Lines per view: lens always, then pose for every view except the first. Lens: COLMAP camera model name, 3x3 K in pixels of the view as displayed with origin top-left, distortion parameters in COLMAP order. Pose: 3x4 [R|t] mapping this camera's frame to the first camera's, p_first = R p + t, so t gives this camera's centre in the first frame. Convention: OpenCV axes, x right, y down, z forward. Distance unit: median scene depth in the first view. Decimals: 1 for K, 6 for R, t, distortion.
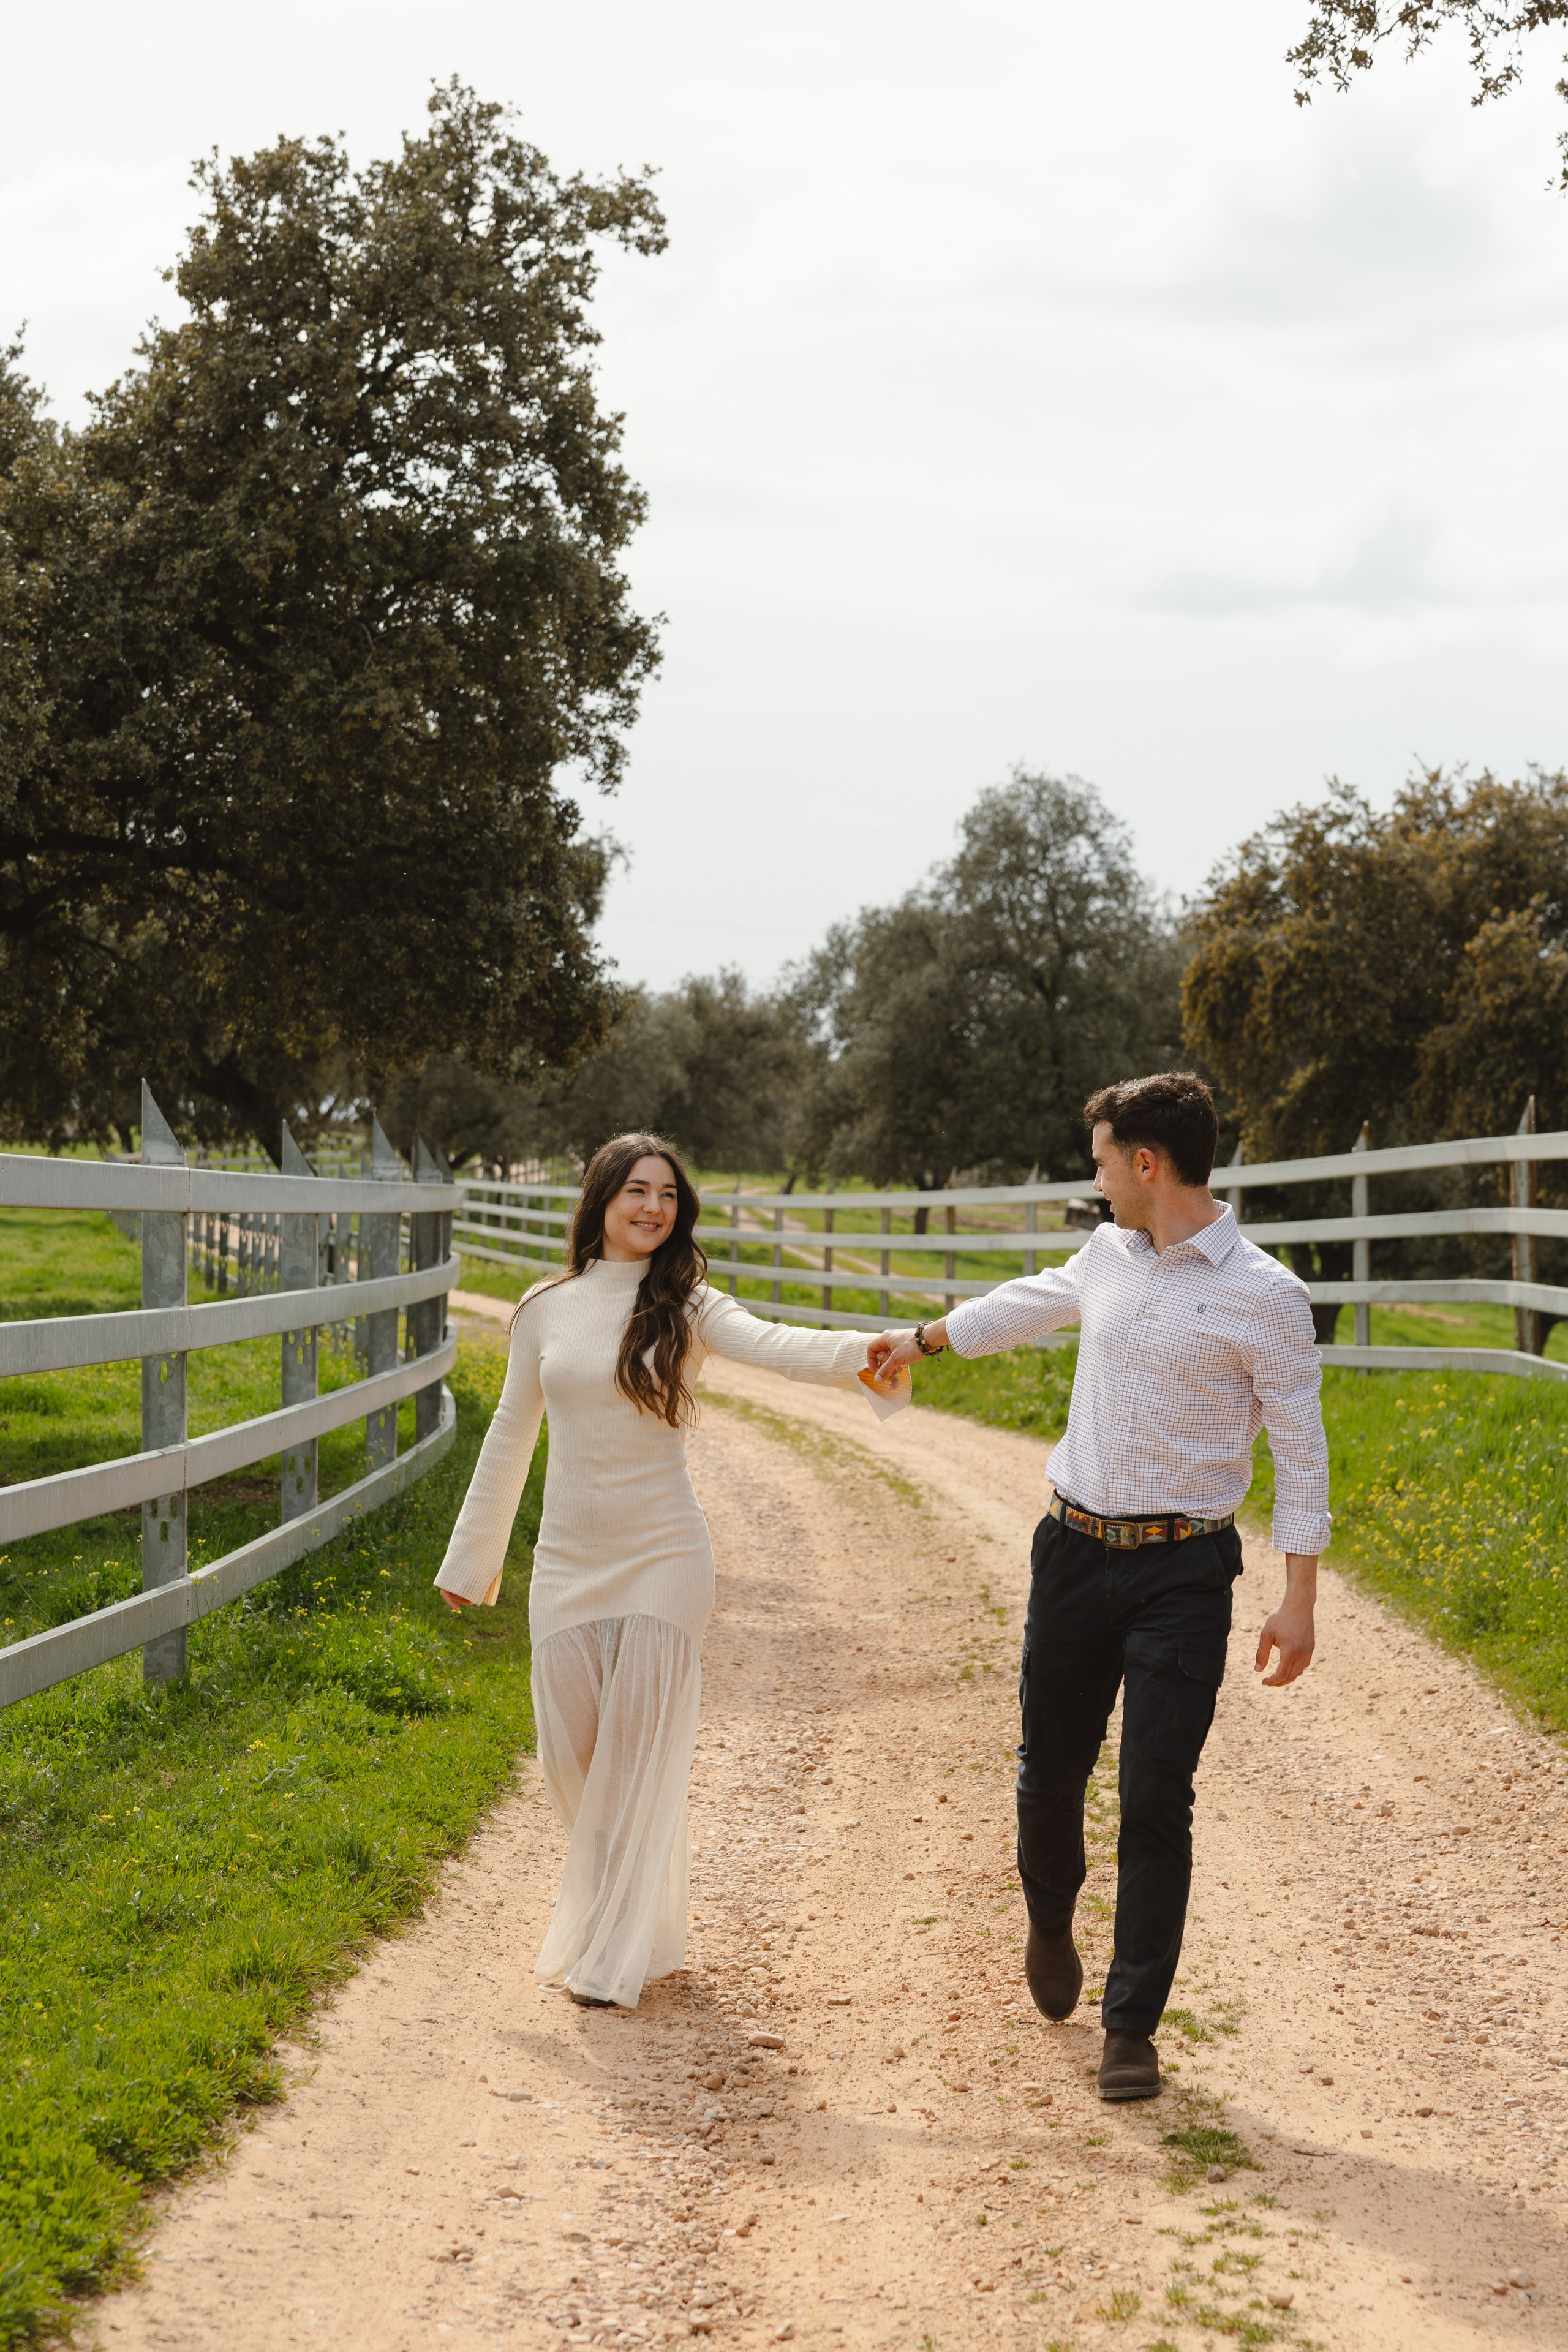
lens RADIAL K [[4547.0, 0, 776.7], [0, 4547.0, 1181.0], [0, 0, 1]] dist [0.030317, 0.041077]
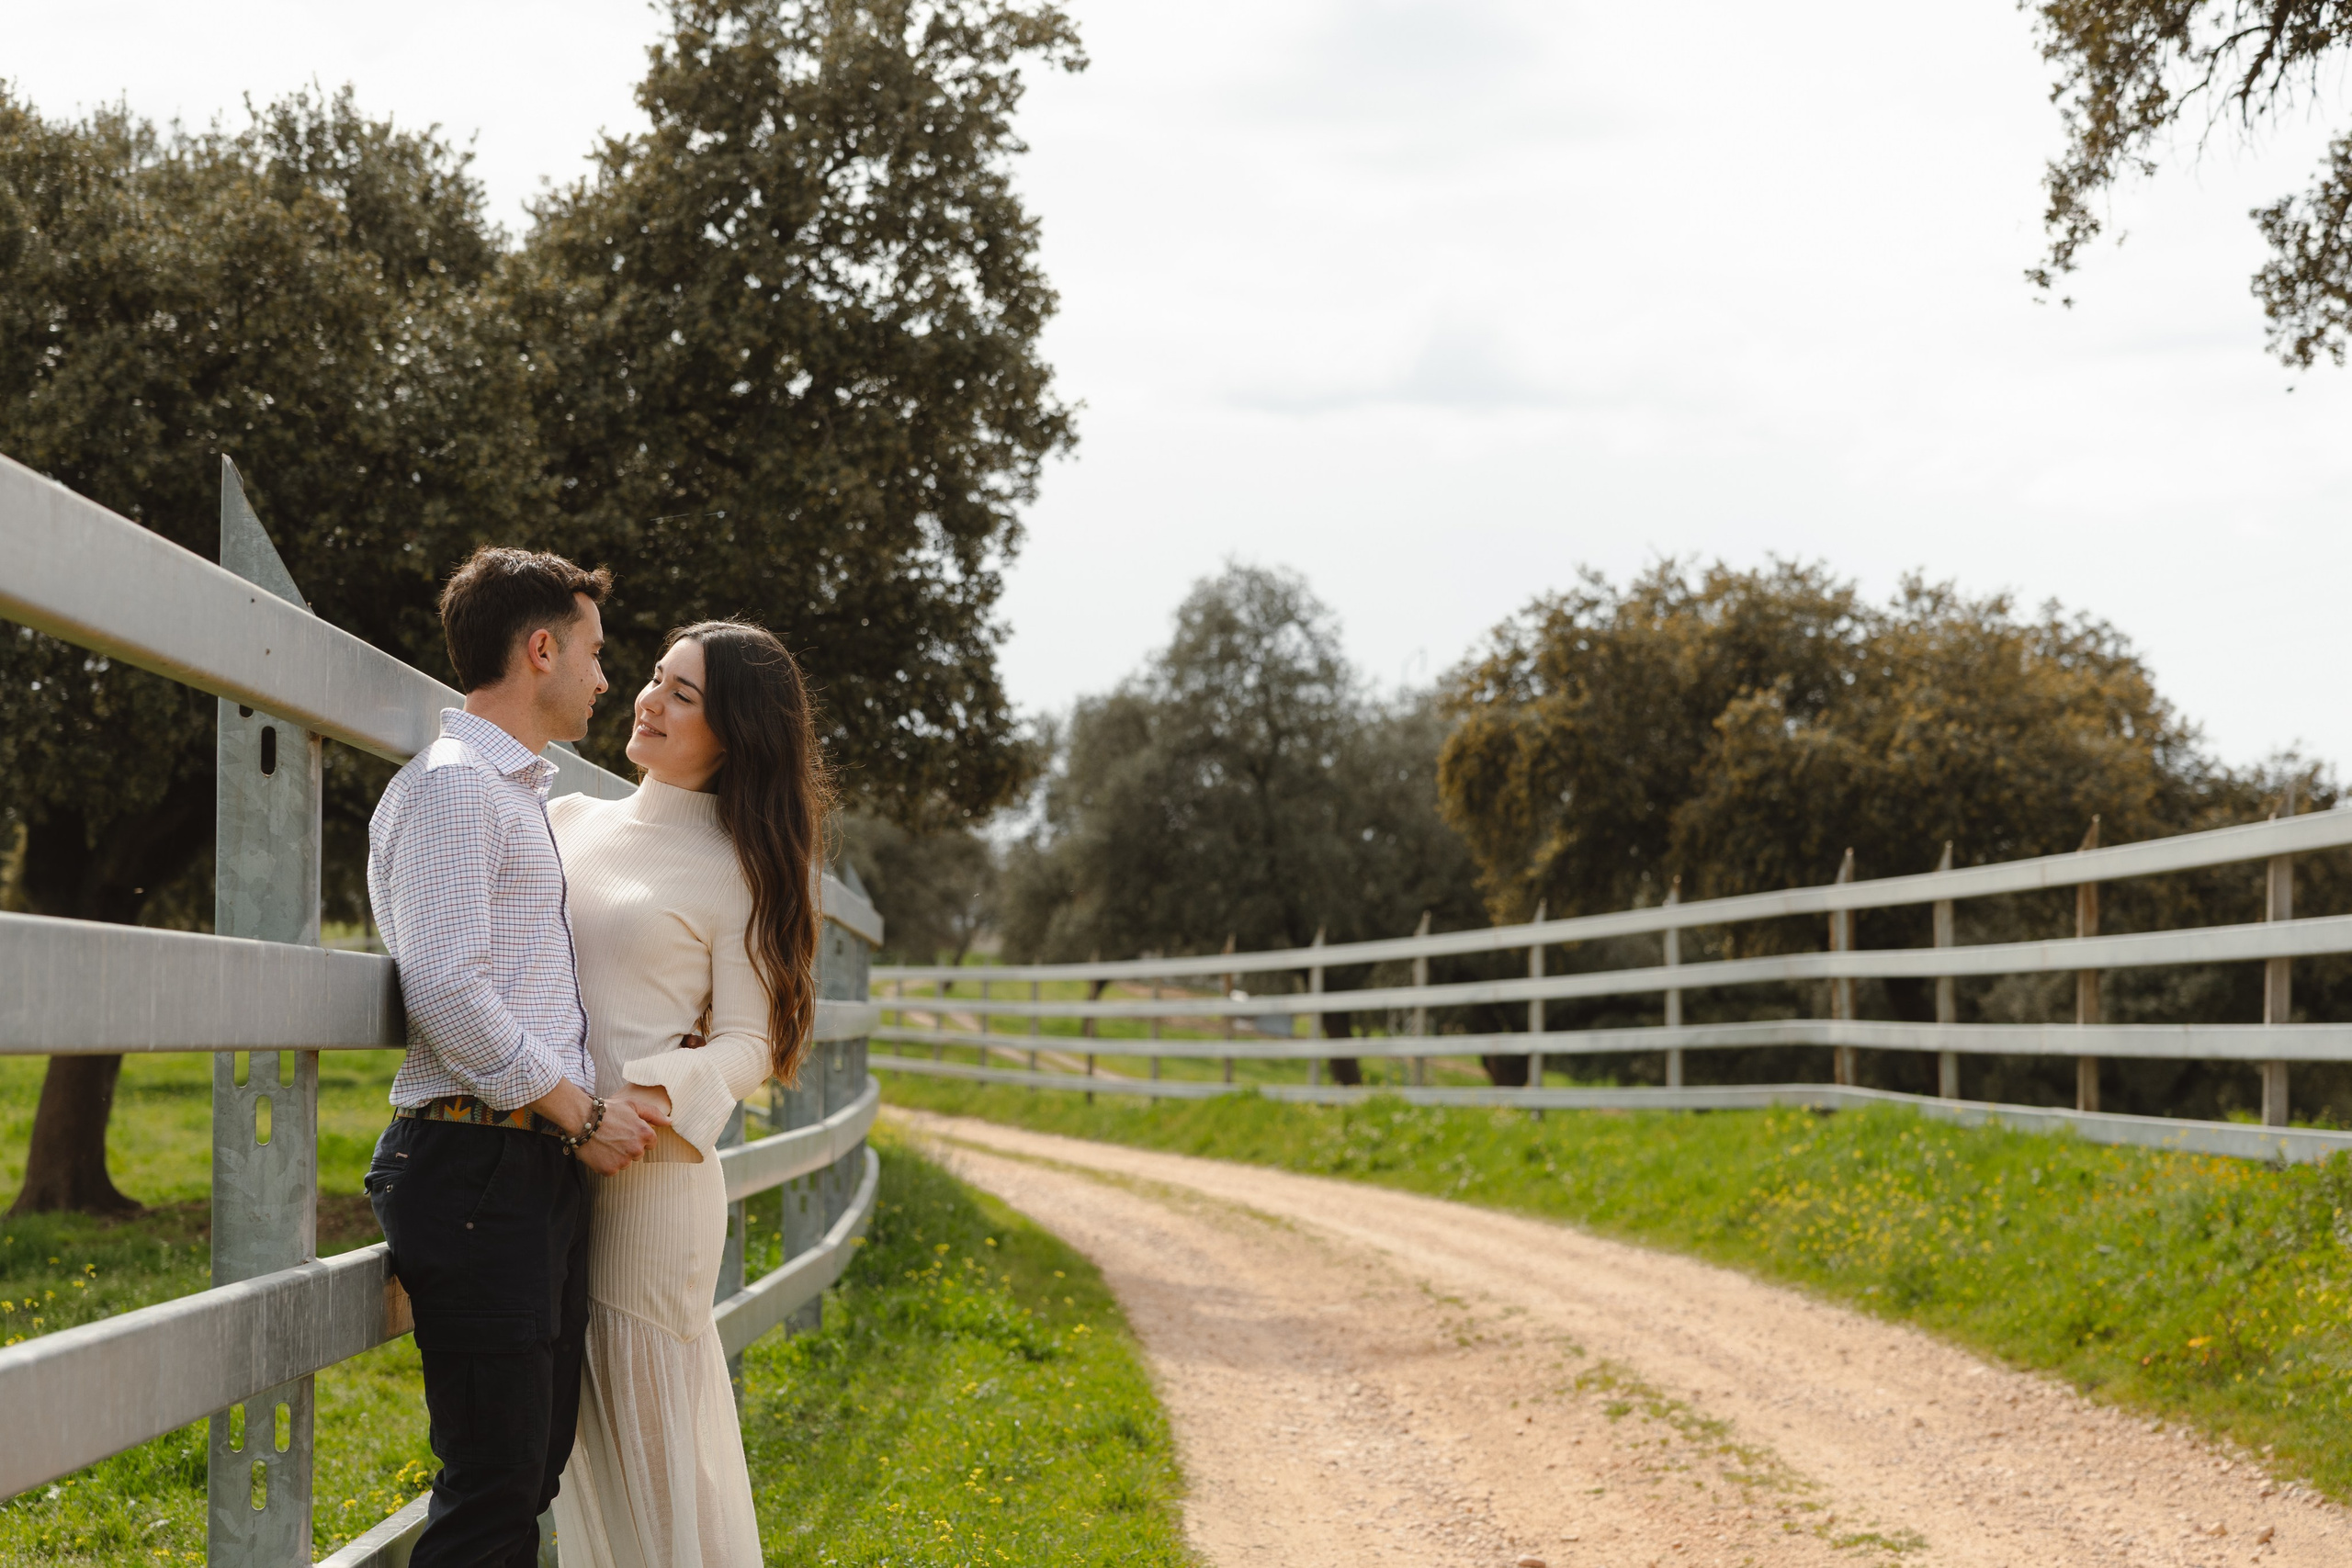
lens RADIAL K [[4580.3, 0, 1172.9], [0, 4580.3, 786.3], [0, 0, 1]] dist [0.031146, 0.330650]
pose [[0.998280, -0.000896, 0.058620, -0.067757], [0.003369, 0.999107, -0.042107, 0.013449], [-0.058530, 0.042232, 0.997392, -0.088438]]
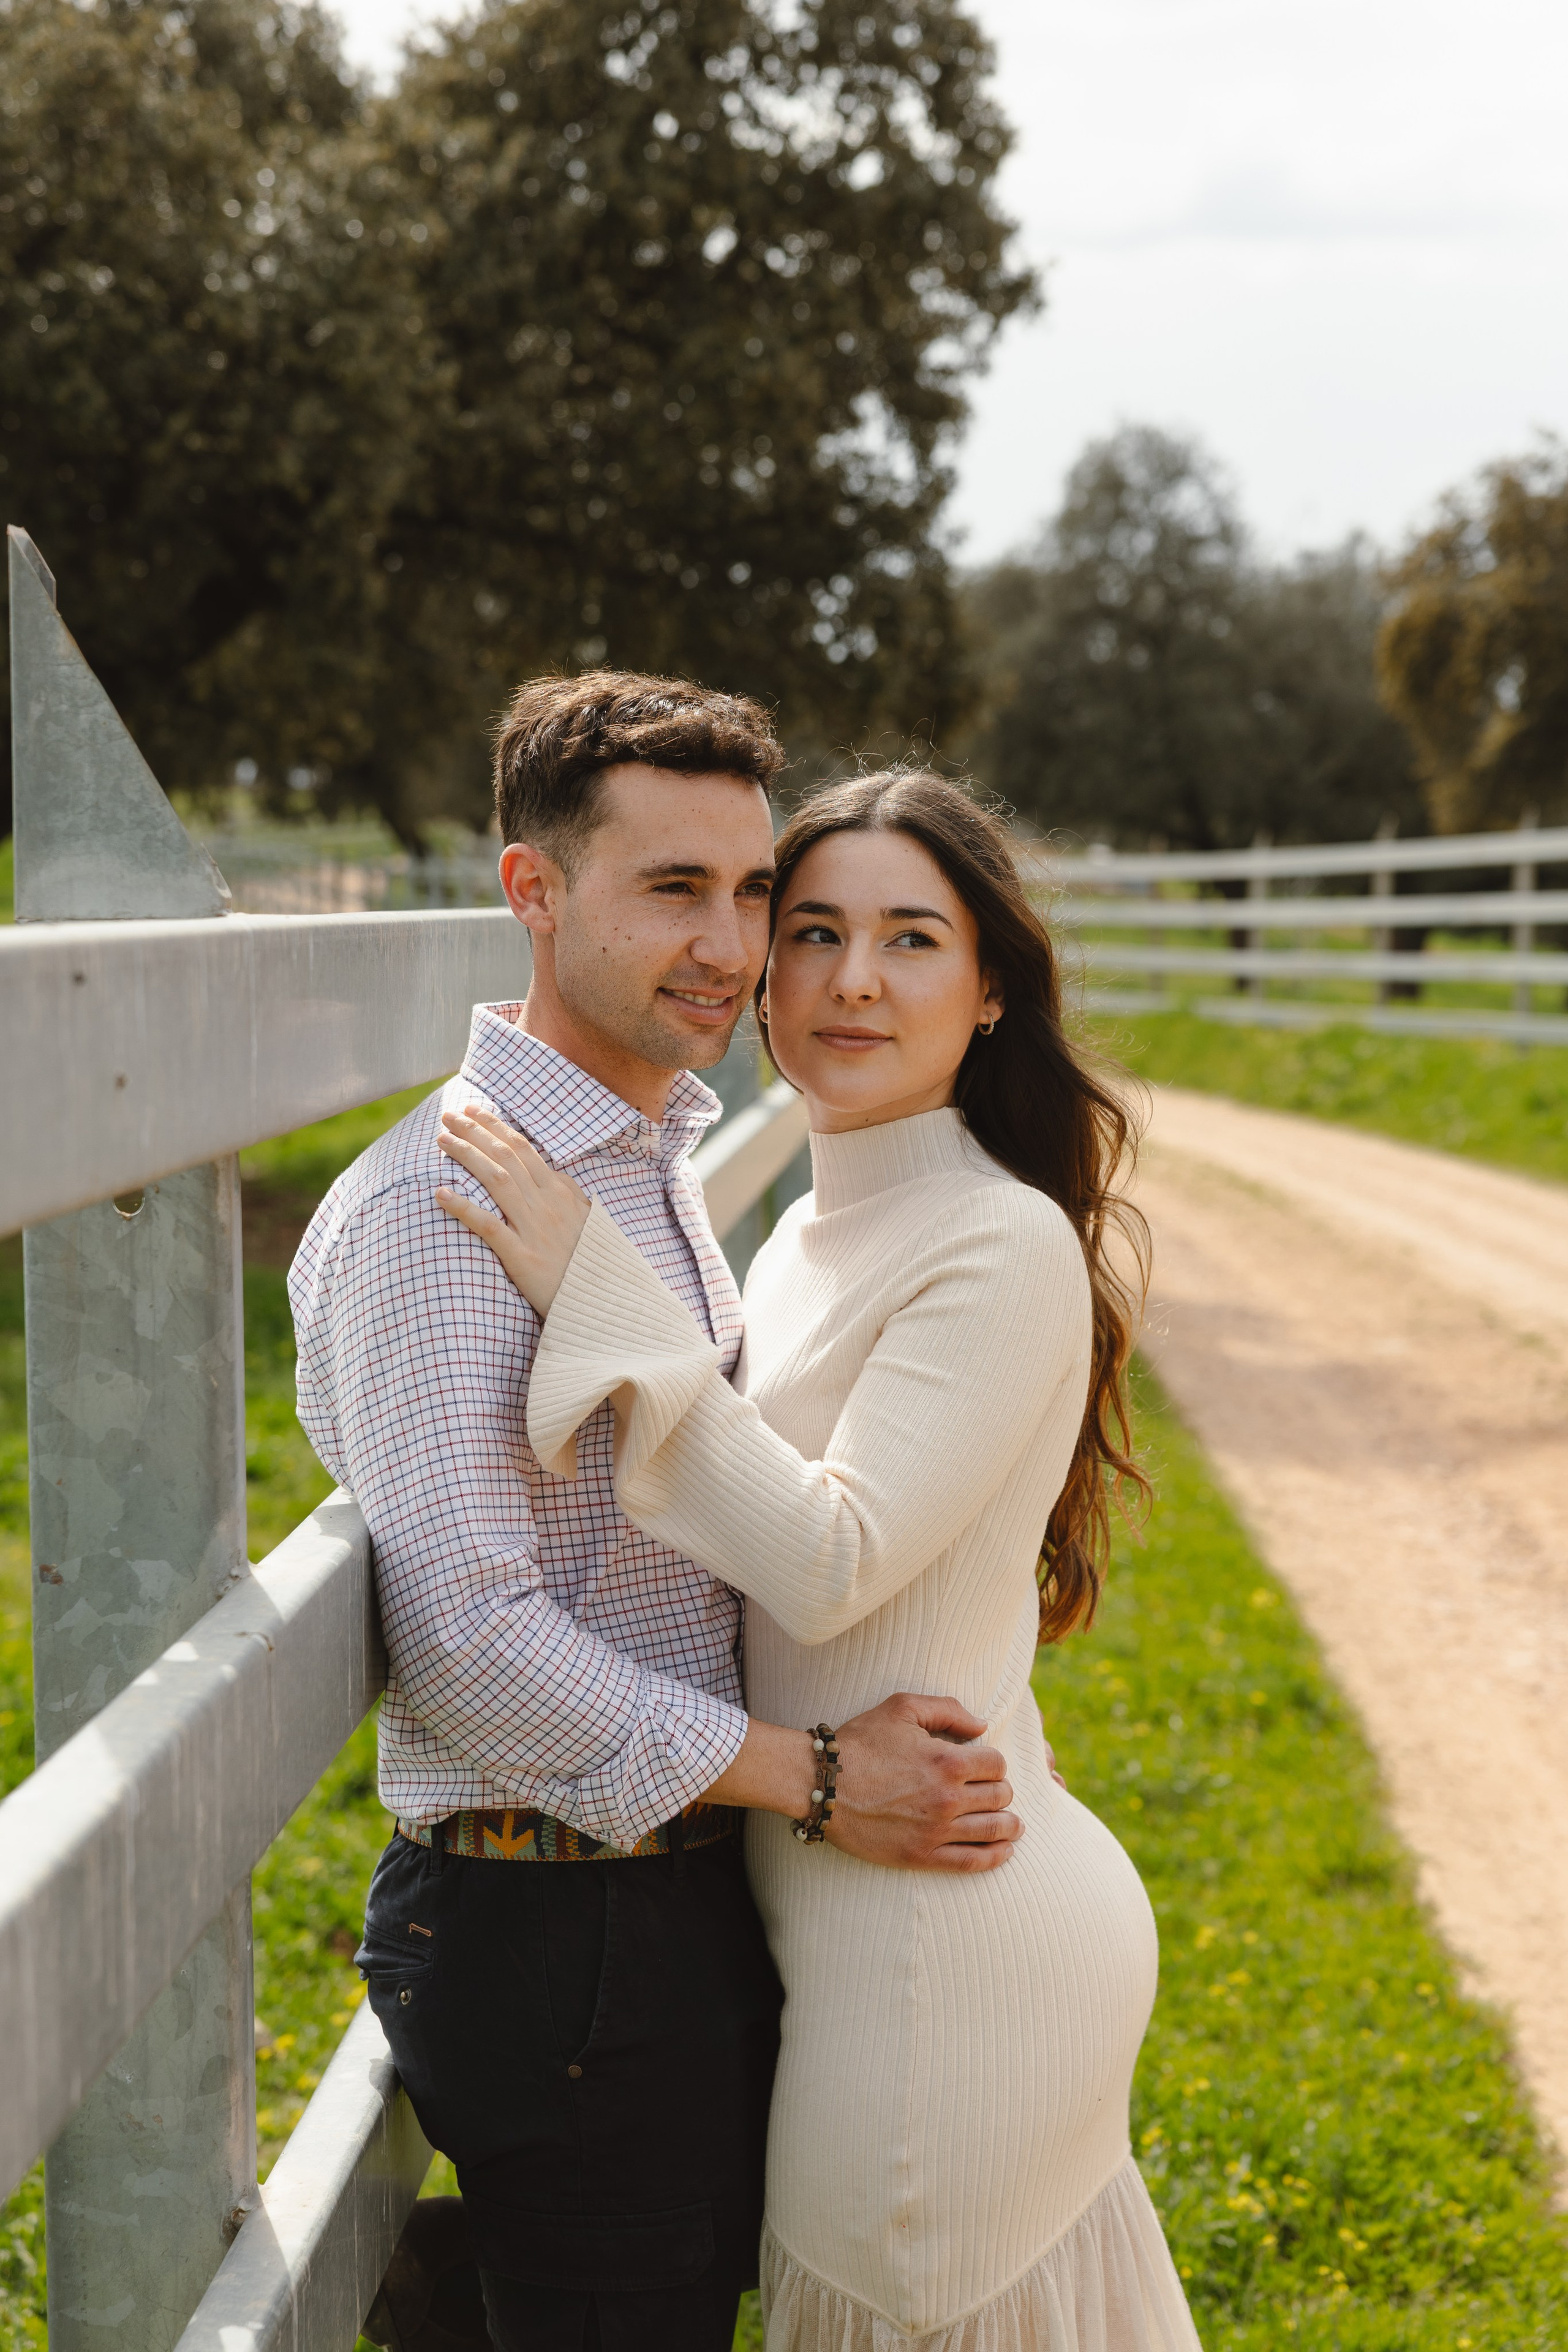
lens RADIAL K [[4557.2, 0, 791.4], [0, 4557.2, 1186.5], [0, 0, 1]] dist [0.055635, 0.298741]
pose [[0.999834, -0.017189, 0.006117, -0.087175], [0.016668, 0.996900, 0.076889, -0.008948], [-0.007420, -0.076774, 0.997021, 0.059940]]
